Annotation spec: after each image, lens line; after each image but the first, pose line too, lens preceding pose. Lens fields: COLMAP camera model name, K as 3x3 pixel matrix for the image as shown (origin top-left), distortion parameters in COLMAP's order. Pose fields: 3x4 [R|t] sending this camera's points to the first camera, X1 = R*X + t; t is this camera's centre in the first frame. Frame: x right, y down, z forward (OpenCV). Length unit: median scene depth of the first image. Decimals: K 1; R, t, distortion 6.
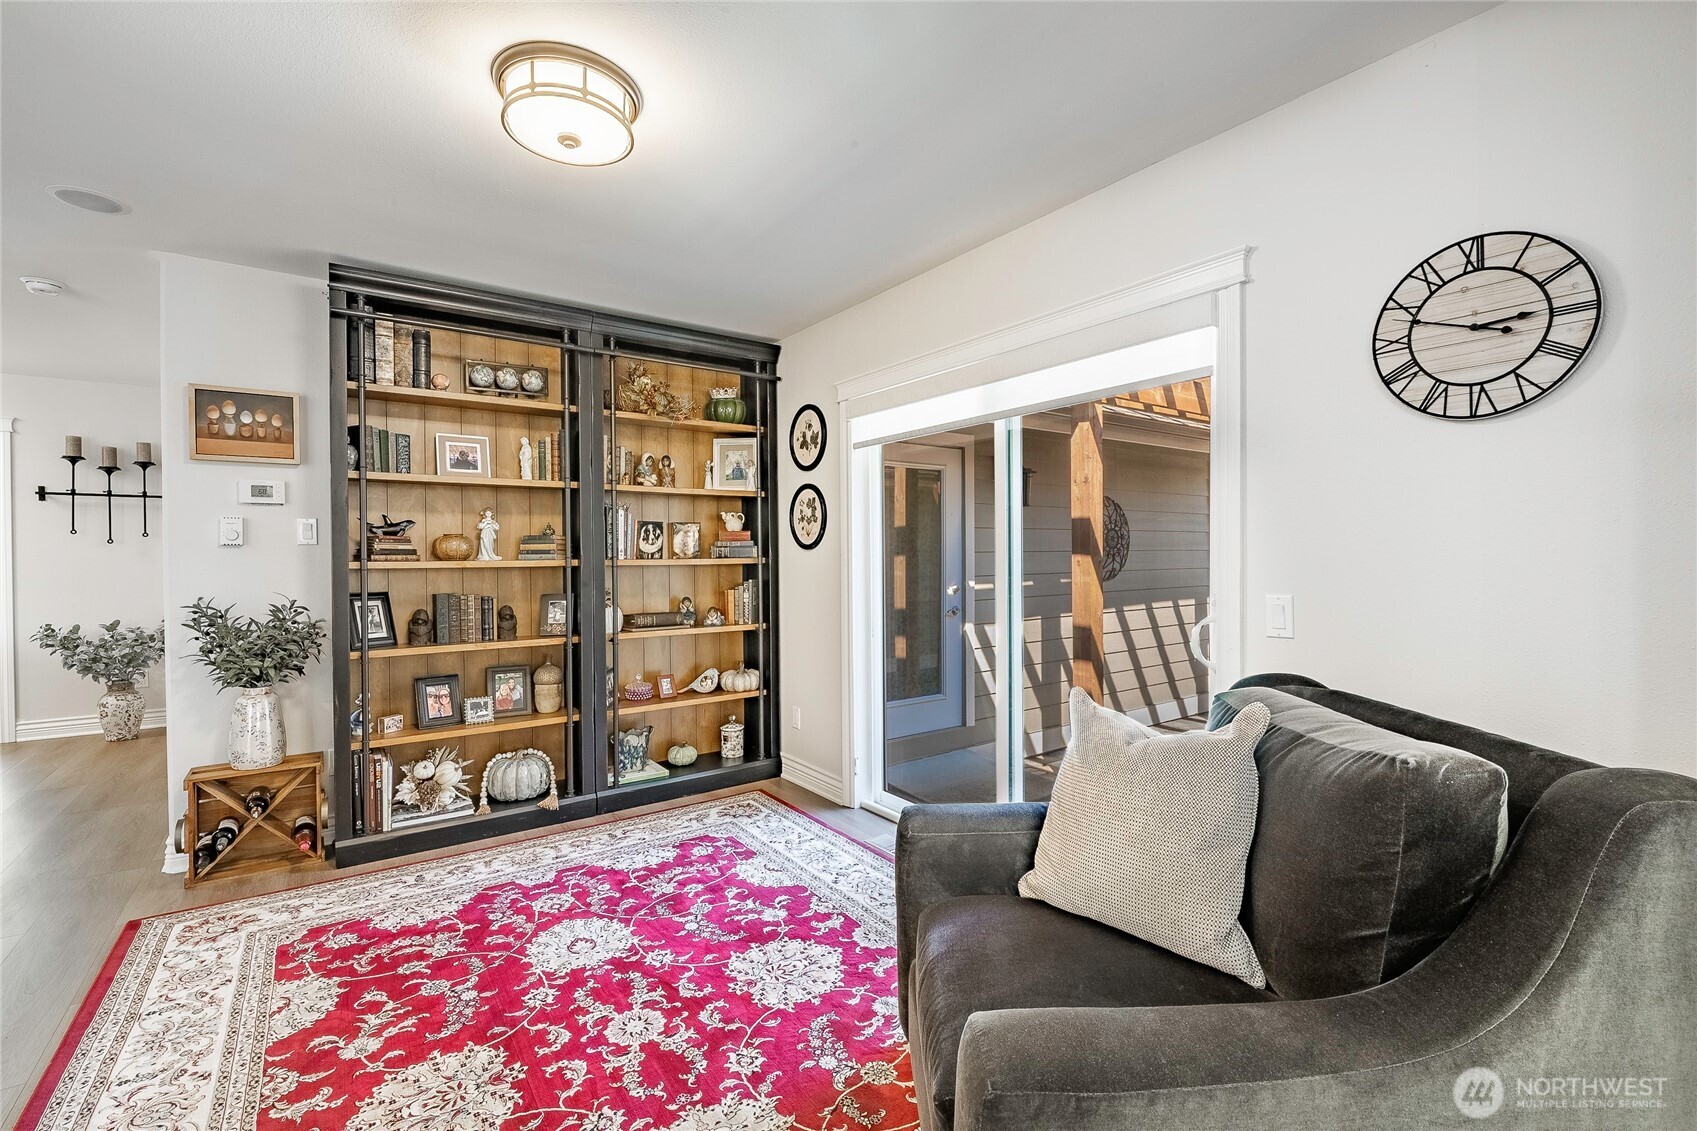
lens RADIAL K [[750.6, 0, 862.3], [0, 750.6, 560.0], [0, 0, 1]] dist [-0.002092, -0.001307]
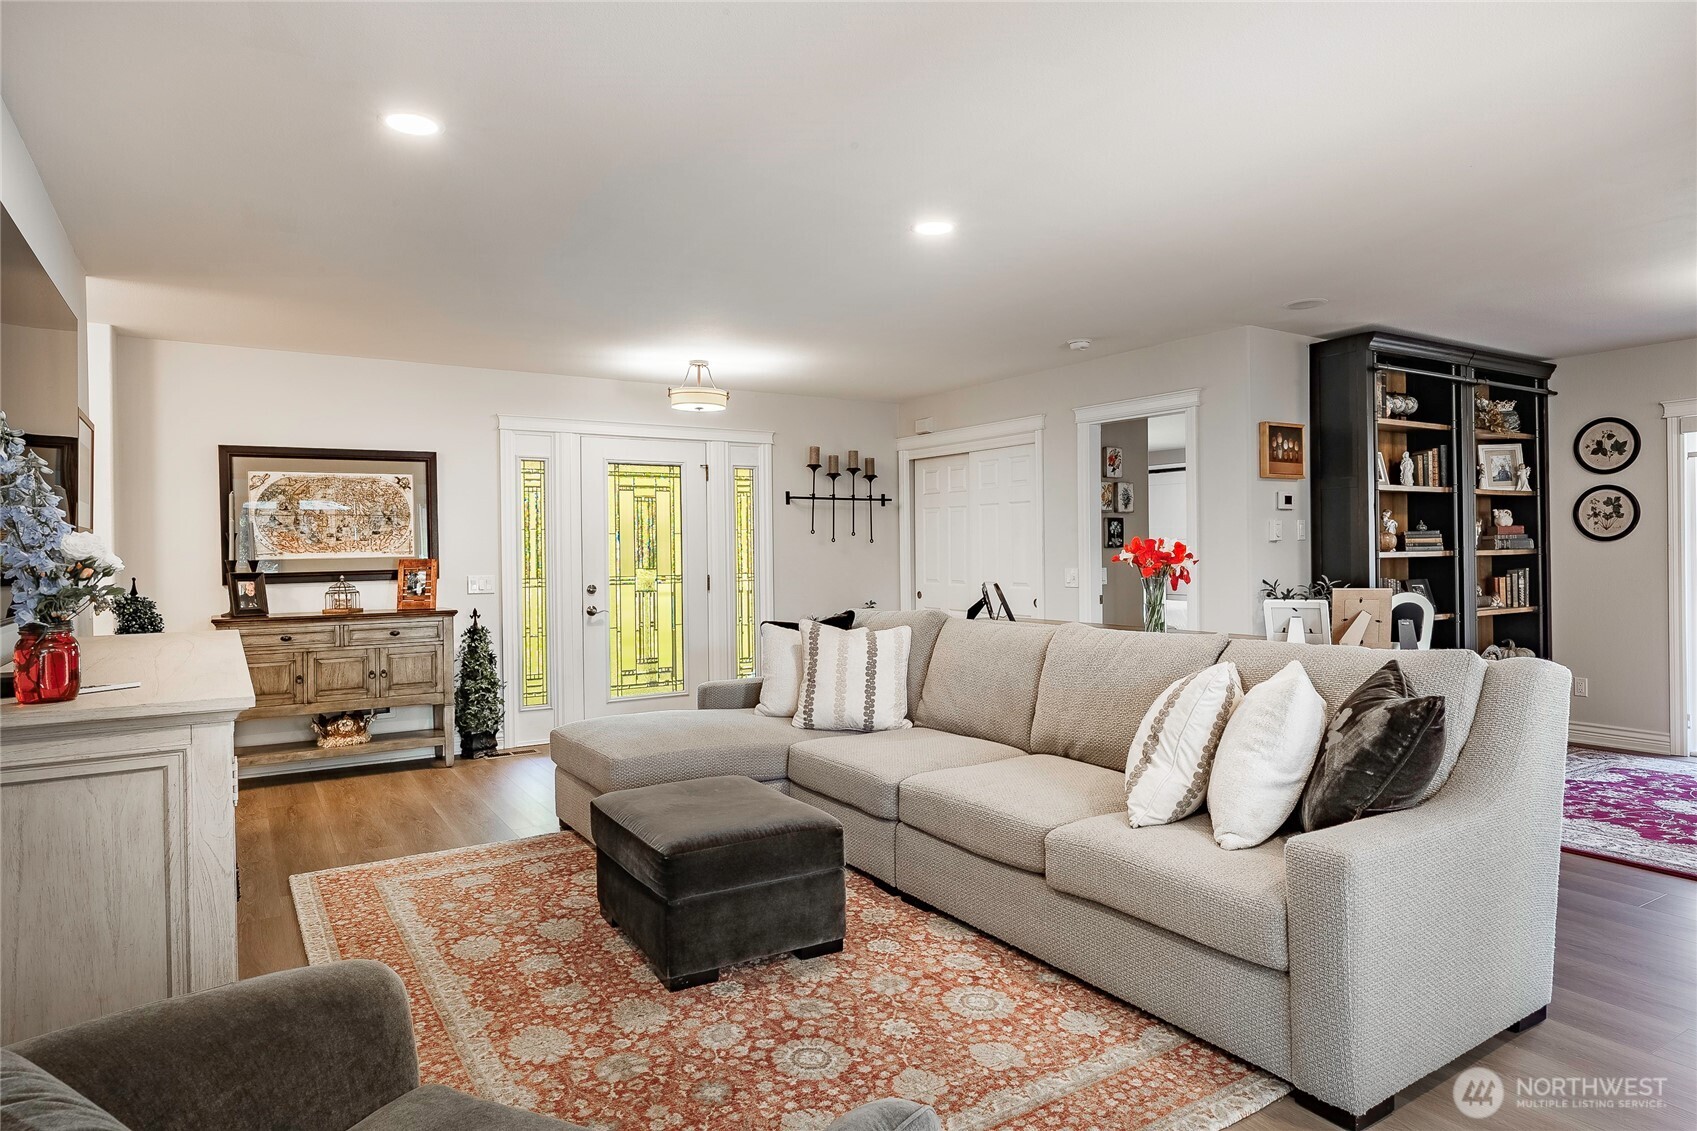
lens RADIAL K [[1023.0, 0, 854.2], [0, 1023.0, 560.2], [0, 0, 1]] dist [0.010457, 0.000425]
pose [[0.997327, -0.006338, -0.072789, -1.122635], [0.006205, 0.999979, -0.002058, 0.011627], [0.072800, 0.001601, 0.997345, -0.681661]]
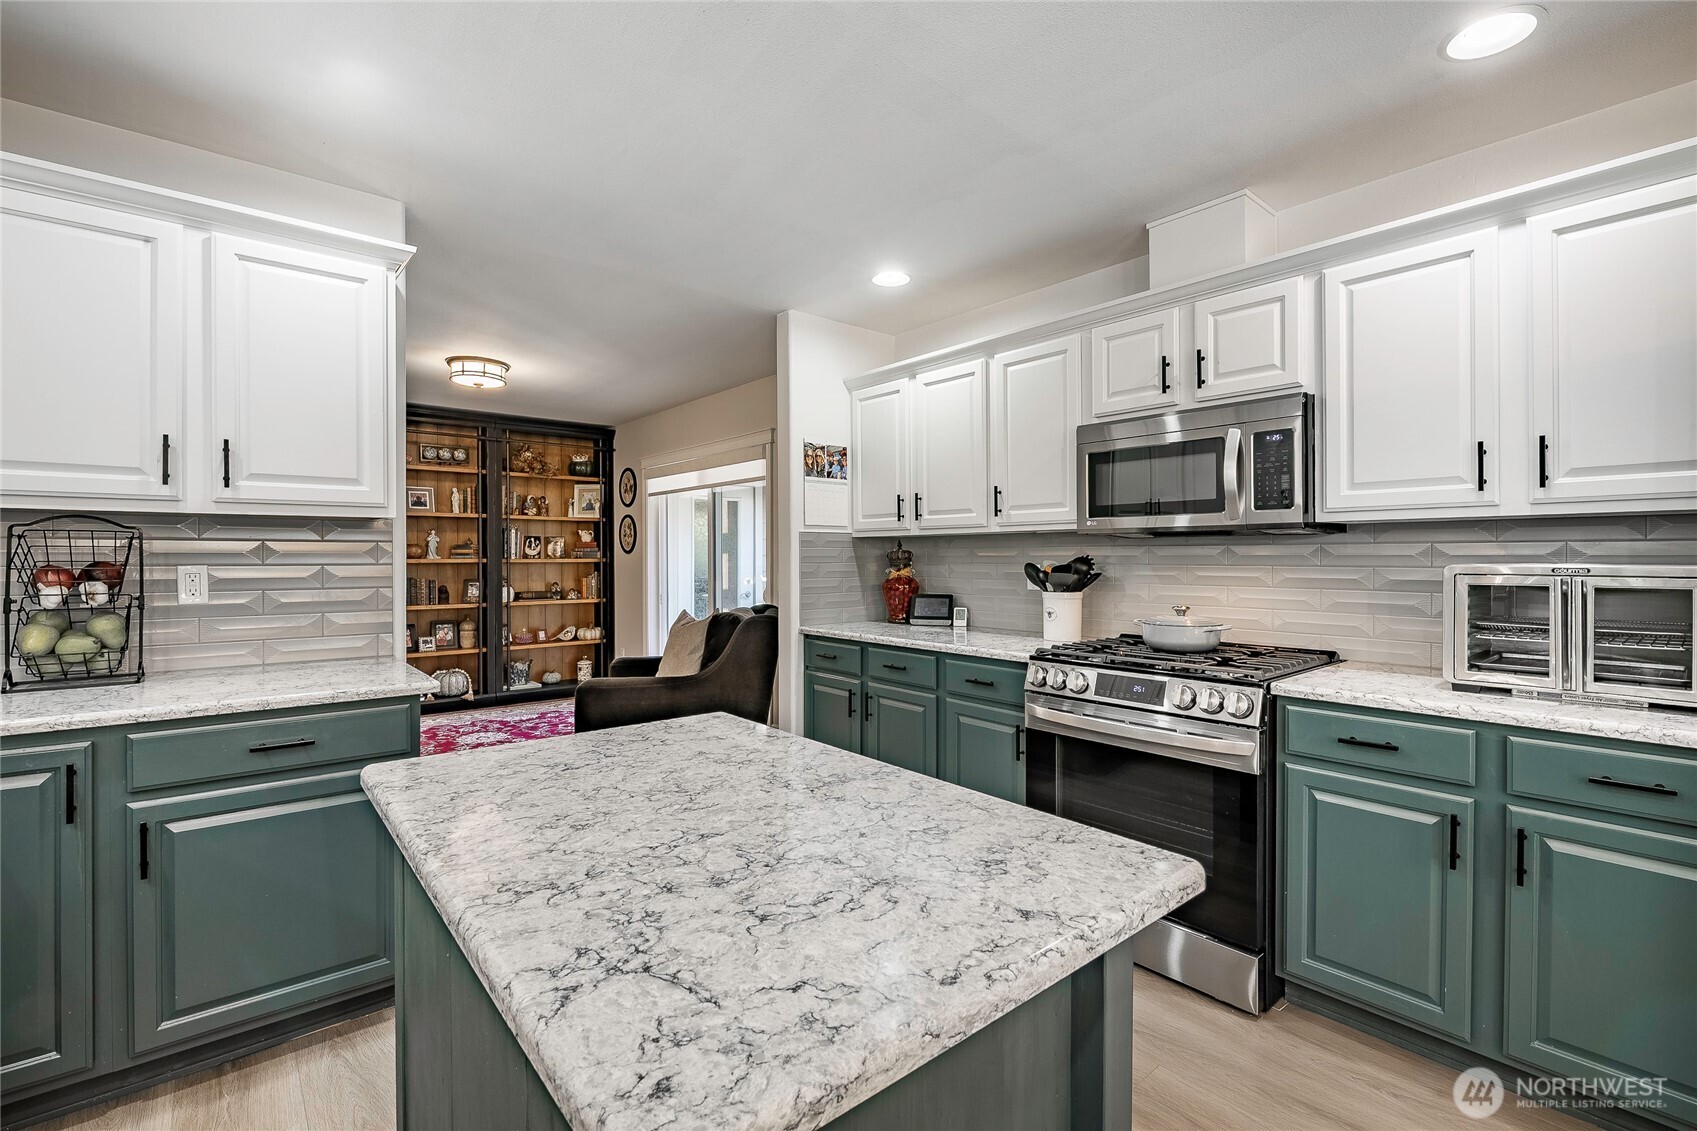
lens RADIAL K [[750.6, 0, 851.1], [0, 750.6, 555.9], [0, 0, 1]] dist [-0.002092, -0.001307]
pose [[0.997217, 0.003889, 0.074453, 0.298941], [-0.003235, 0.999955, -0.008897, 0.004818], [-0.074484, 0.008631, 0.997185, -0.711011]]
